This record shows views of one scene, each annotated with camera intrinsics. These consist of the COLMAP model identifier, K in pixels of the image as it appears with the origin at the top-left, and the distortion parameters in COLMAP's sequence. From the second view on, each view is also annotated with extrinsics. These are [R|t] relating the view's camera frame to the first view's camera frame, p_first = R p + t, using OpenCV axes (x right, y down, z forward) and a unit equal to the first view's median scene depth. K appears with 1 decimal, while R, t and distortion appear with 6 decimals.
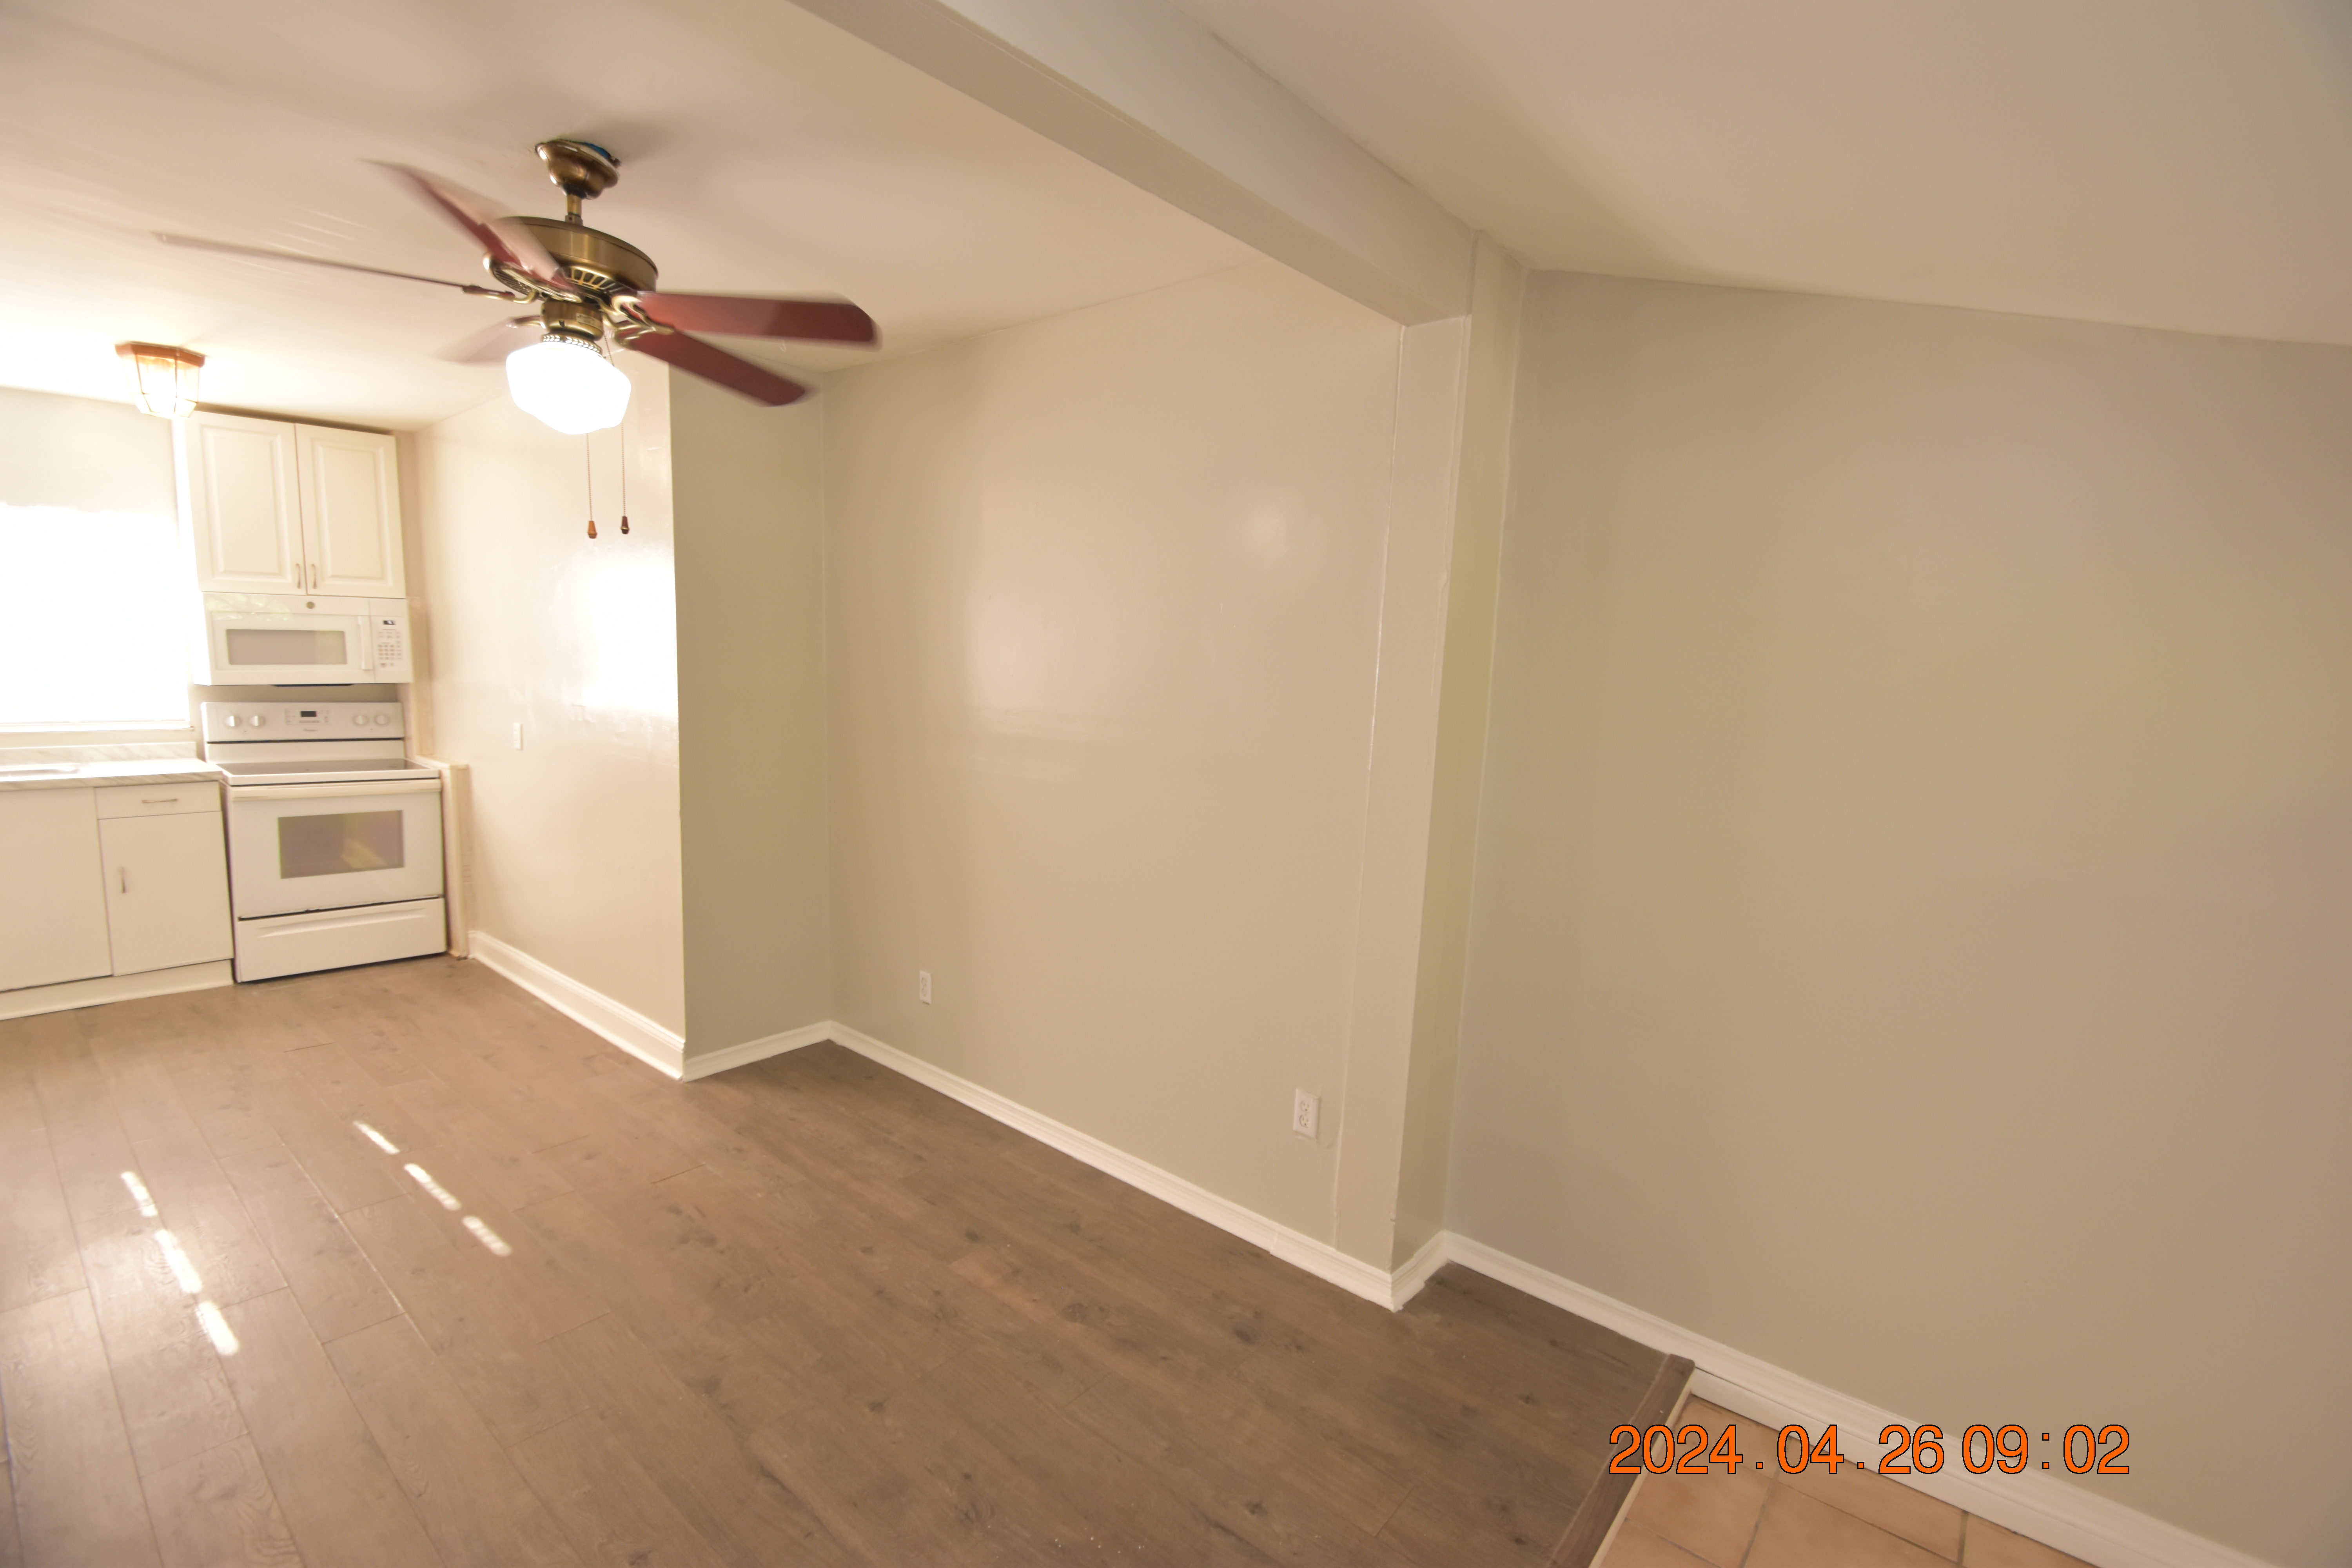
lens RADIAL K [[1030.1, 0, 1157.3], [0, 1030.1, 795.6], [0, 0, 1]] dist [0.004745, -0.010881]
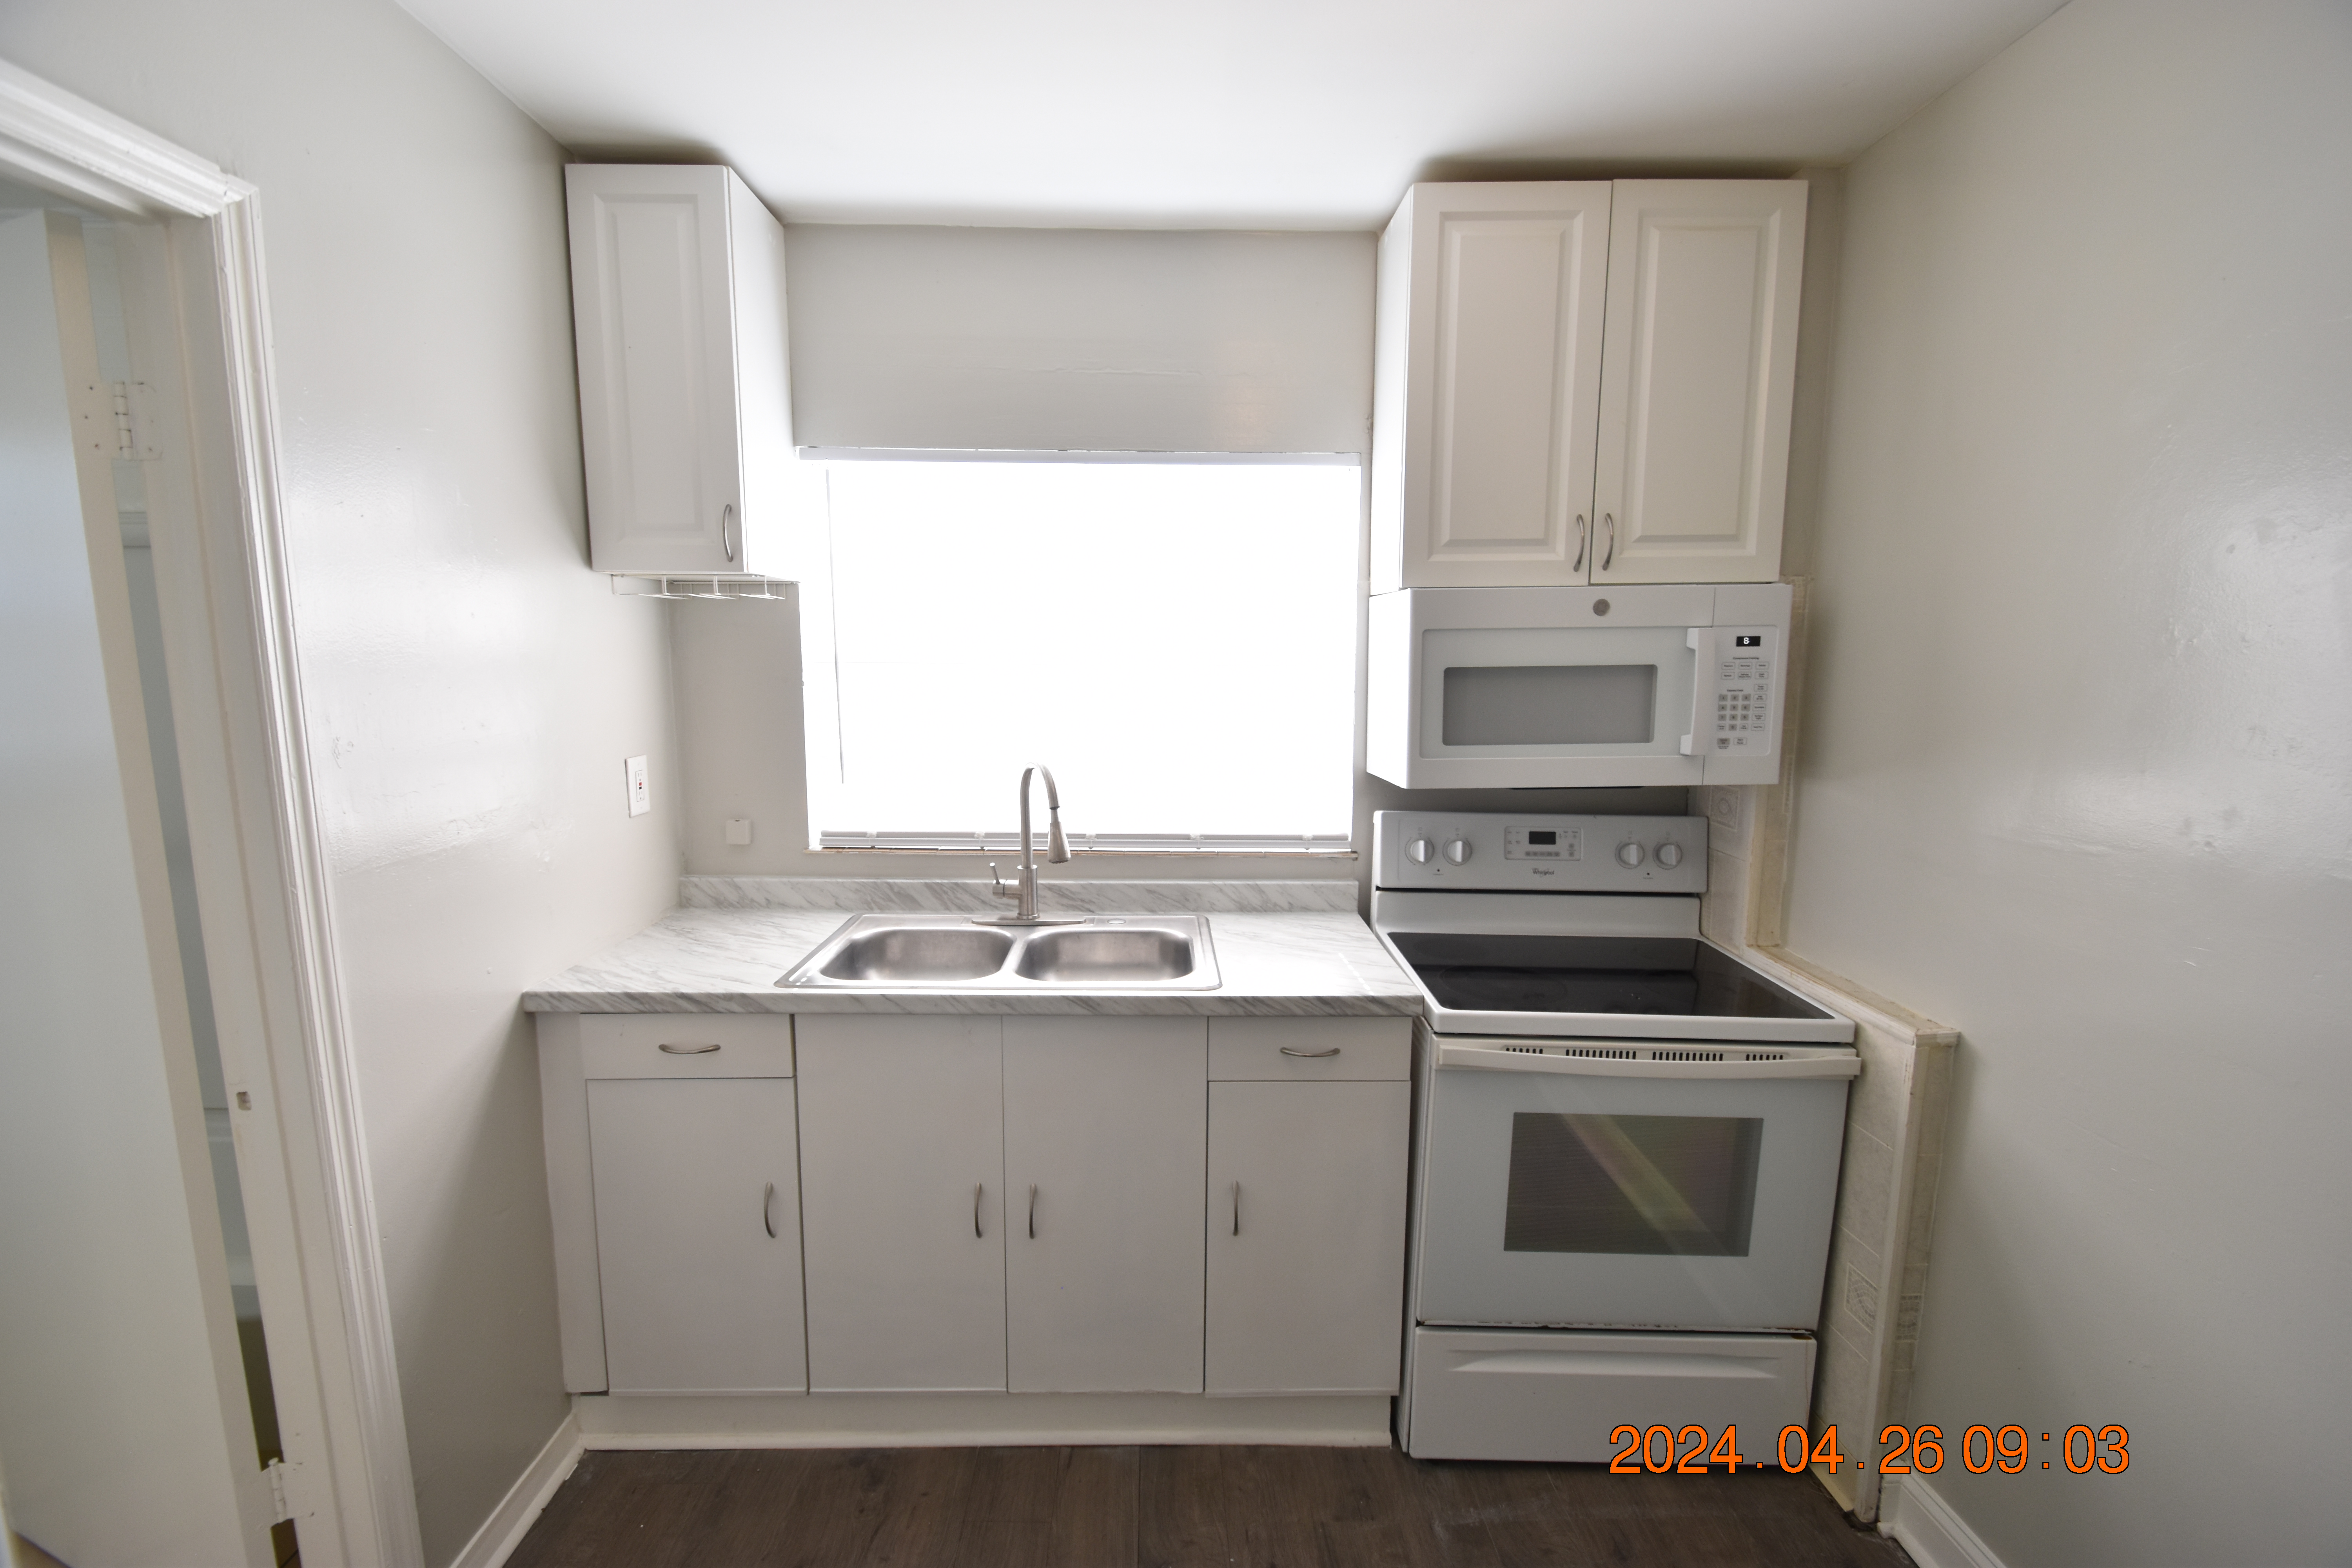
lens RADIAL K [[1030.1, 0, 1169.6], [0, 1030.1, 793.4], [0, 0, 1]] dist [0.004745, -0.010881]
pose [[0.648553, 0.069350, -0.758004, -0.640337], [-0.082429, 0.996383, 0.020632, -0.106653], [0.756693, 0.049101, 0.651924, 0.616132]]
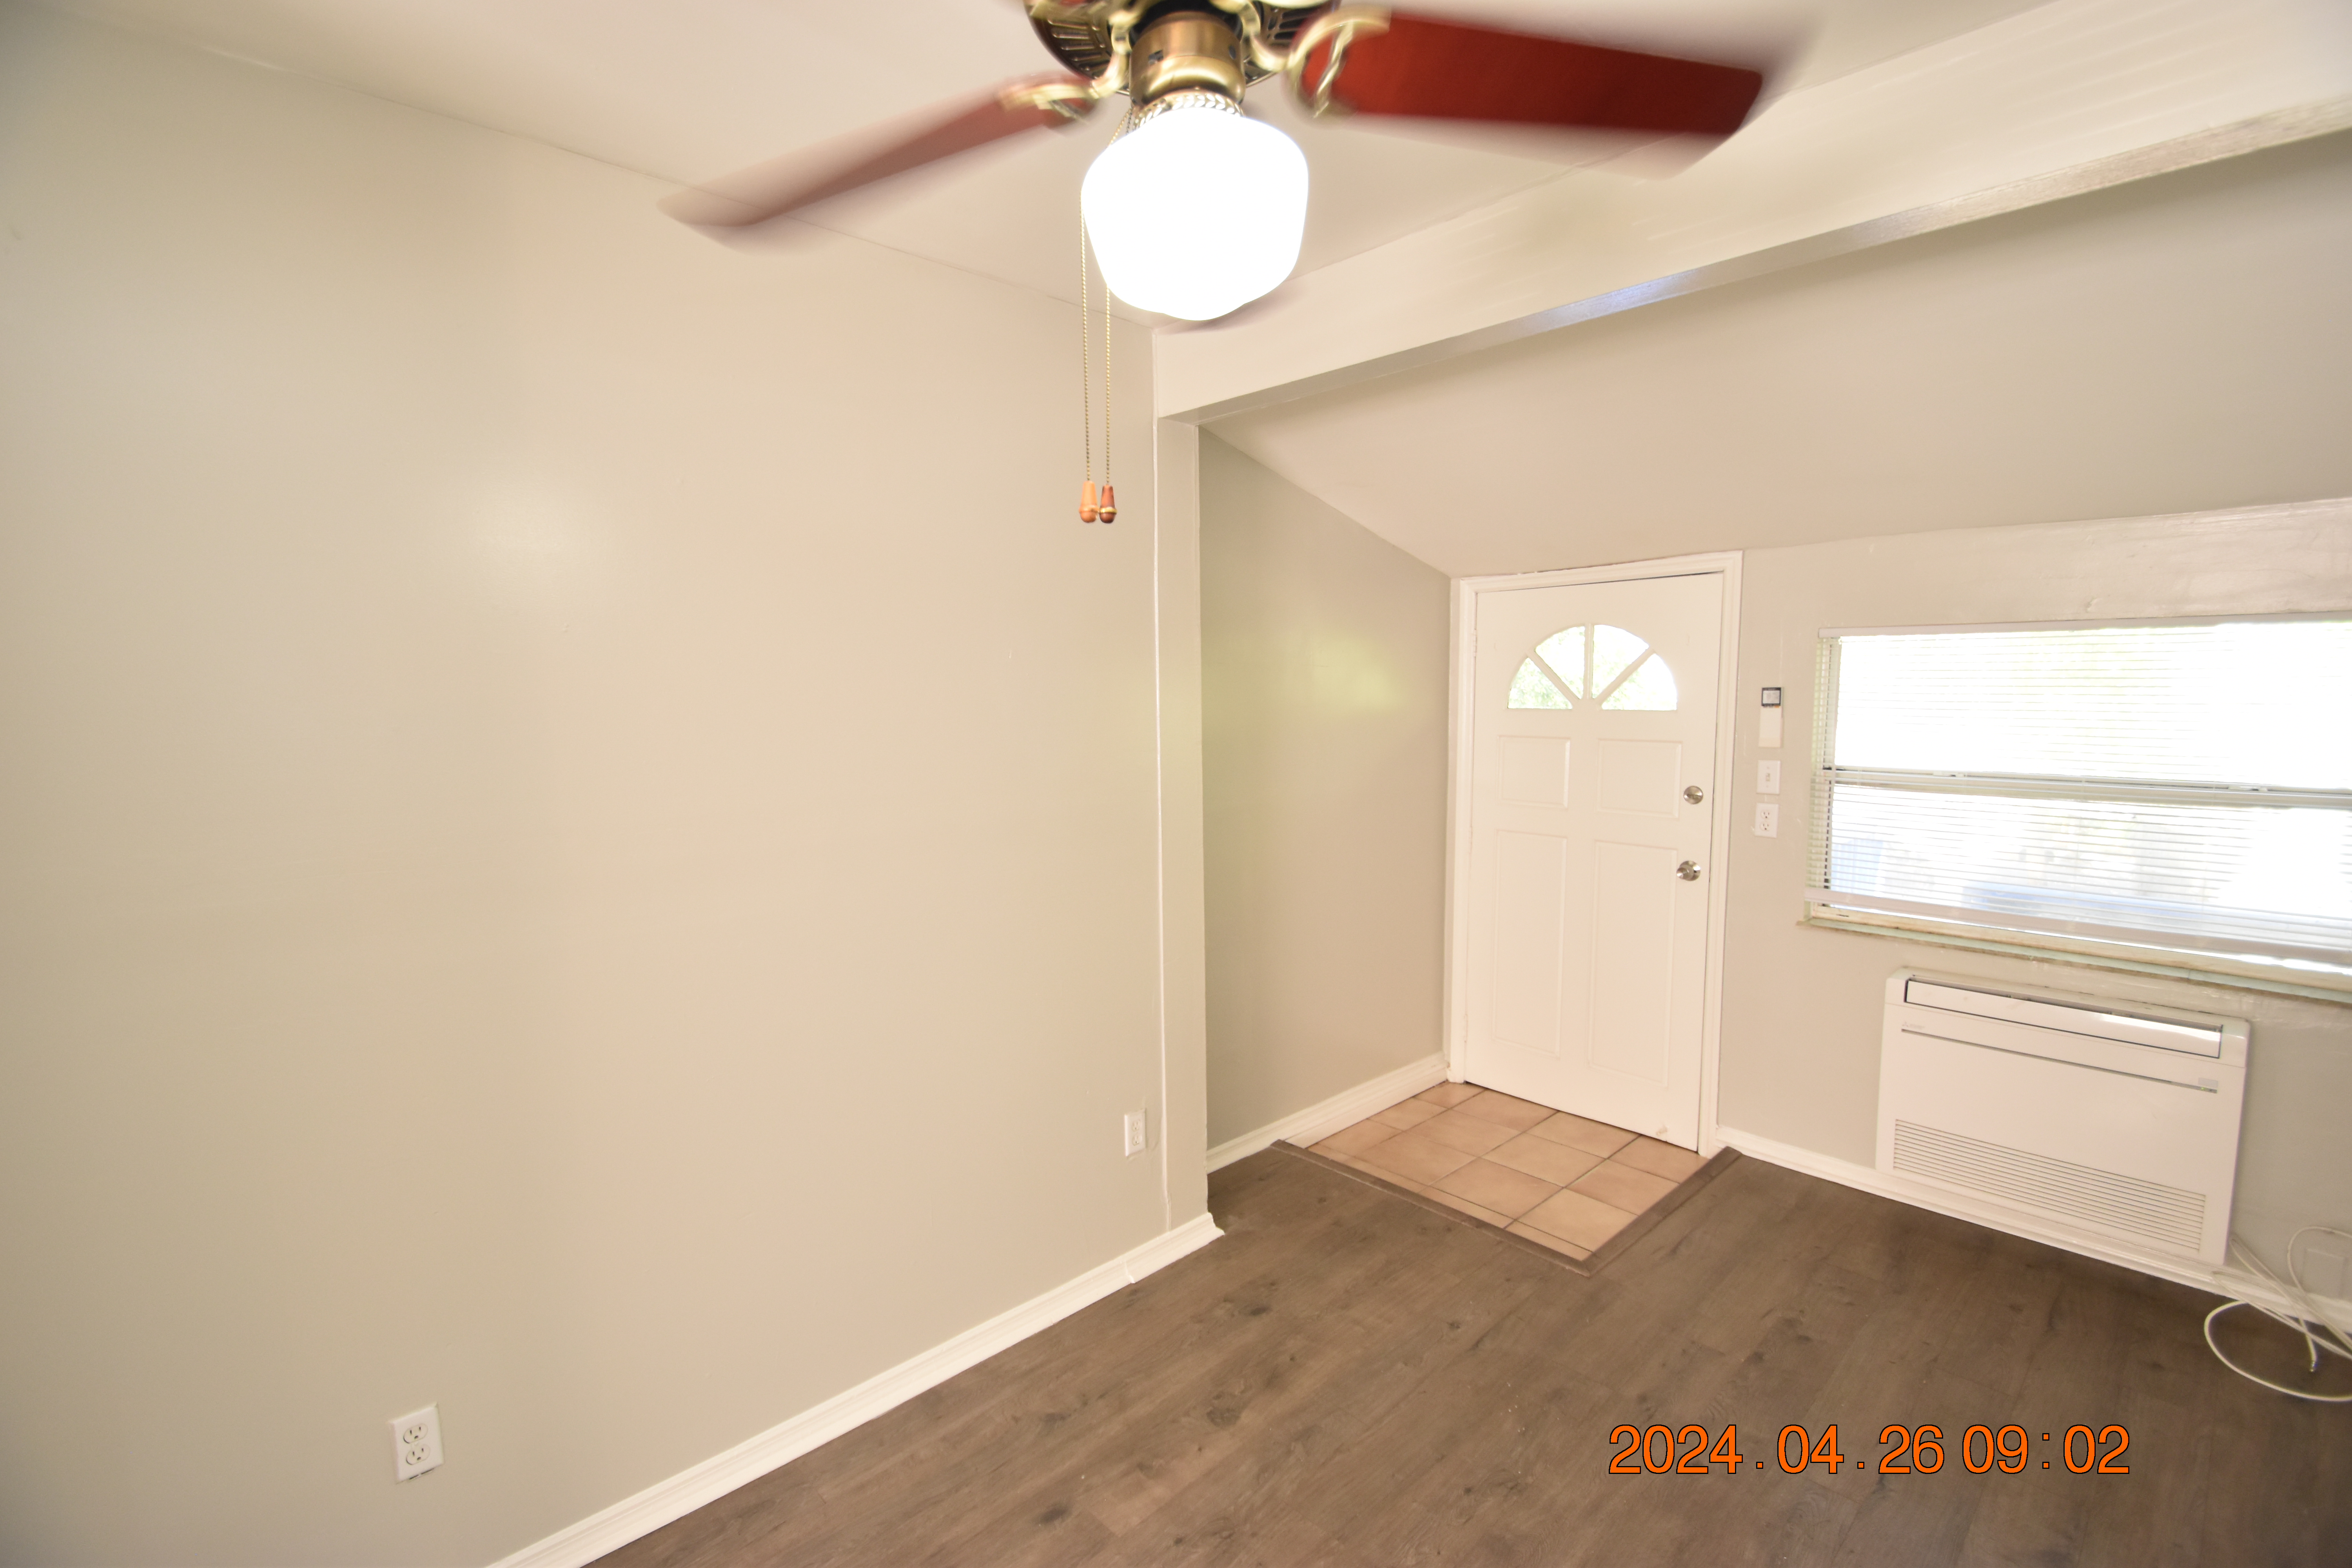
lens RADIAL K [[1030.1, 0, 1179.1], [0, 1030.1, 784.5], [0, 0, 1]] dist [0.004745, -0.010881]
pose [[0.108476, -0.127398, 0.985902, -0.491320], [0.150569, 0.982418, 0.110381, -0.087914], [-0.982630, 0.136472, 0.125751, 0.448399]]
